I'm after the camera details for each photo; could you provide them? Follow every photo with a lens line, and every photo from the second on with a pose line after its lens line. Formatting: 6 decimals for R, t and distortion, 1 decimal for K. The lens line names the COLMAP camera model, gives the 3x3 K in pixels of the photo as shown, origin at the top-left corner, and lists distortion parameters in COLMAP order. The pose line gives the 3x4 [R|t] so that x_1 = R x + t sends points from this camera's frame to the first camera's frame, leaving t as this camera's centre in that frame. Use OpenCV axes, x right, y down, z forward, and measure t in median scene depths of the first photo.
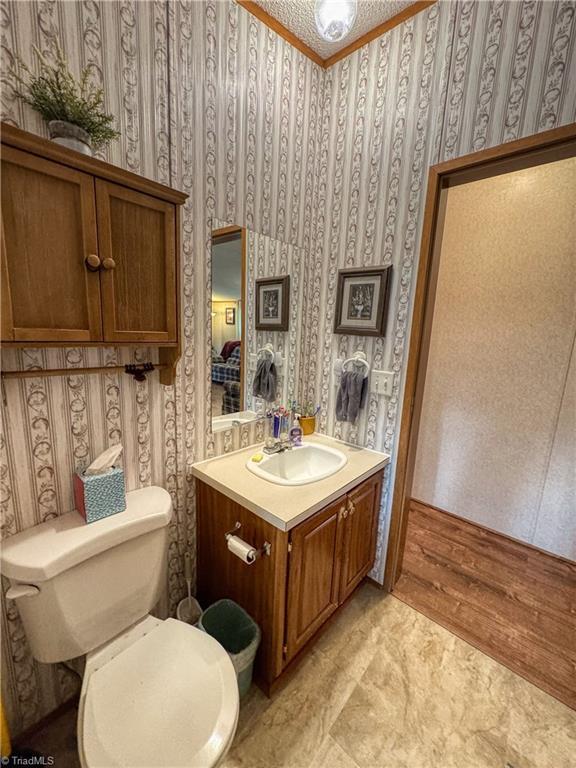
lens RADIAL K [[307.2, 0, 286.1], [0, 307.2, 383.4], [0, 0, 1]] dist [-0.002463, 0.000048]
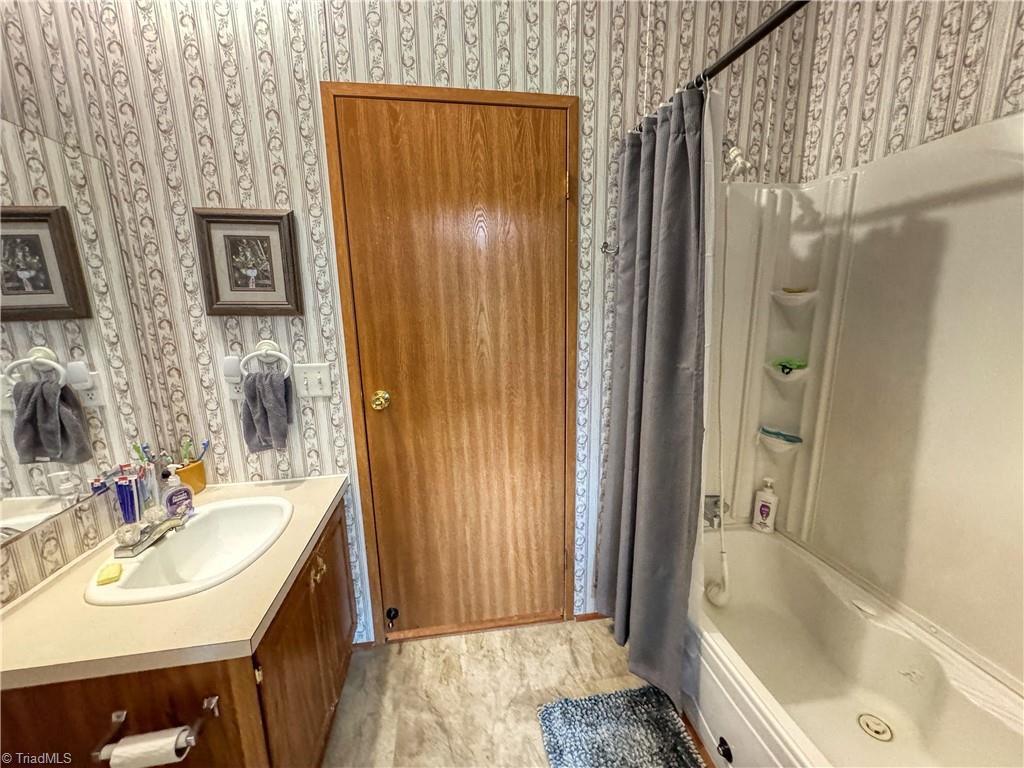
lens RADIAL K [[409.6, 0, 511.4], [0, 409.6, 384.4], [0, 0, 1]] dist [-0.002463, 0.000048]
pose [[0.628935, -0.203765, 0.750280, -0.104241], [0.182093, 0.976808, 0.112644, -0.014591], [-0.755833, 0.065775, 0.651453, 0.043036]]
